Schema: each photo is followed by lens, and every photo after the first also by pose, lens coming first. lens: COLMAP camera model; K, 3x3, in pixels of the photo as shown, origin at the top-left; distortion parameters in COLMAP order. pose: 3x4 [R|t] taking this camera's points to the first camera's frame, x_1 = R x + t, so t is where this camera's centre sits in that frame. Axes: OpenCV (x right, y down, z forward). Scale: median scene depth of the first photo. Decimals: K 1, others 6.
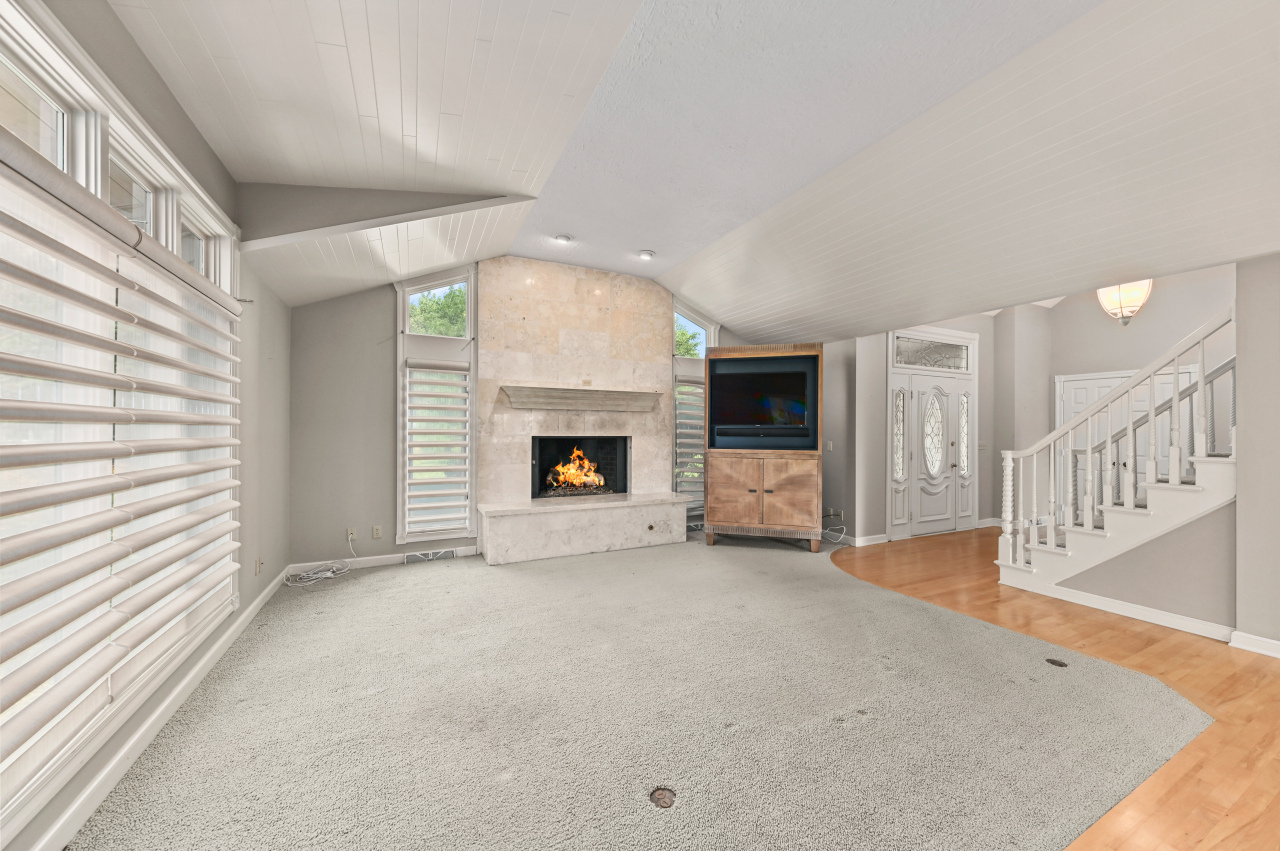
lens RADIAL K [[461.1, 0, 640.0], [0, 461.1, 425.5], [0, 0, 1]] dist [0.000627, 0.000050]
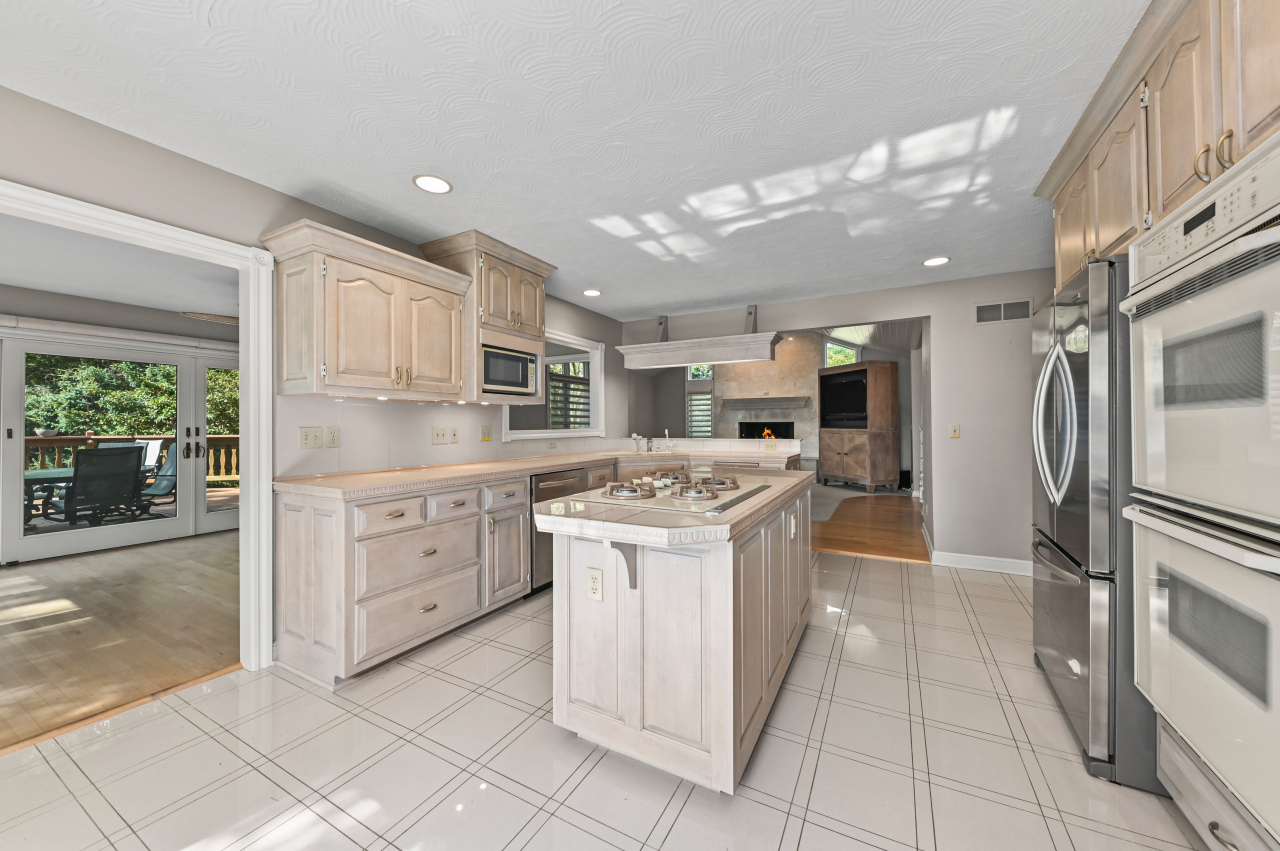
lens RADIAL K [[461.1, 0, 640.0], [0, 461.1, 425.5], [0, 0, 1]] dist [0.000627, 0.000050]
pose [[0.567643, -0.007444, -0.823241, 1.204181], [0.015970, 0.999871, 0.001970, 0.026095], [0.823120, -0.014266, 0.567689, -0.527257]]
